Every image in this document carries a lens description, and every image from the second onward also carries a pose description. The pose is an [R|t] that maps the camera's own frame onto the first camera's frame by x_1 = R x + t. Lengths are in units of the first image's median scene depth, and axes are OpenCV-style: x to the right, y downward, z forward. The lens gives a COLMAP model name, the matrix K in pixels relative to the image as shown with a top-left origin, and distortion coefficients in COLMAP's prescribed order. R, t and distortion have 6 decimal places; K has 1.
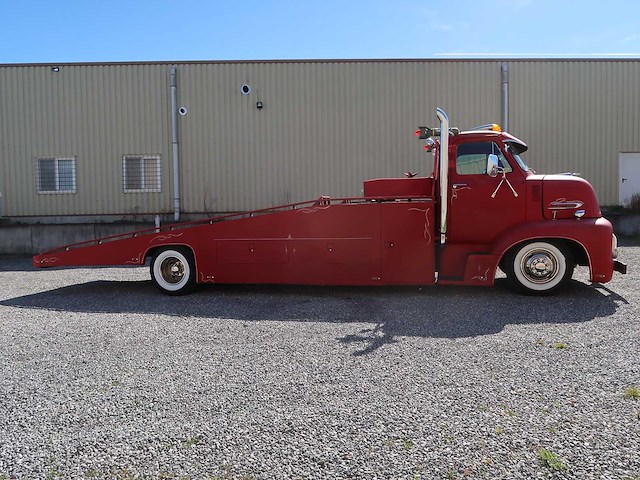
lens RADIAL K [[354.6, 0, 321.0], [0, 354.6, 229.2], [0, 0, 1]] dist [-0.012274, -0.000315]
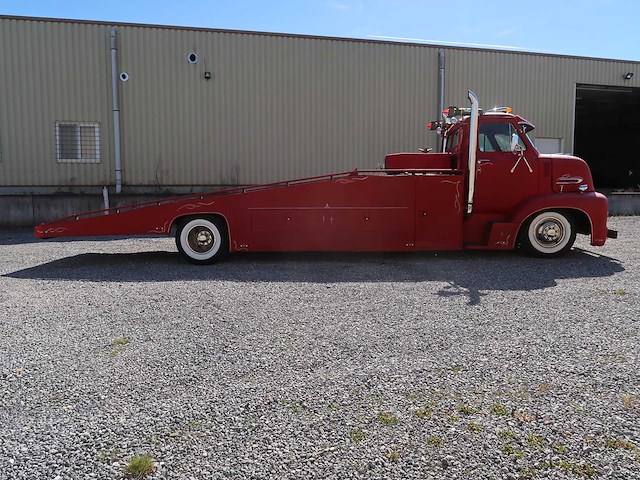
lens RADIAL K [[353.6, 0, 293.9], [0, 353.6, 217.2], [0, 0, 1]] dist [-0.010639, -0.000336]
pose [[0.989284, 0.003526, 0.145960, -0.299928], [-0.008349, 0.999439, 0.032441, 0.018766], [-0.145763, -0.033312, 0.988758, -0.016106]]
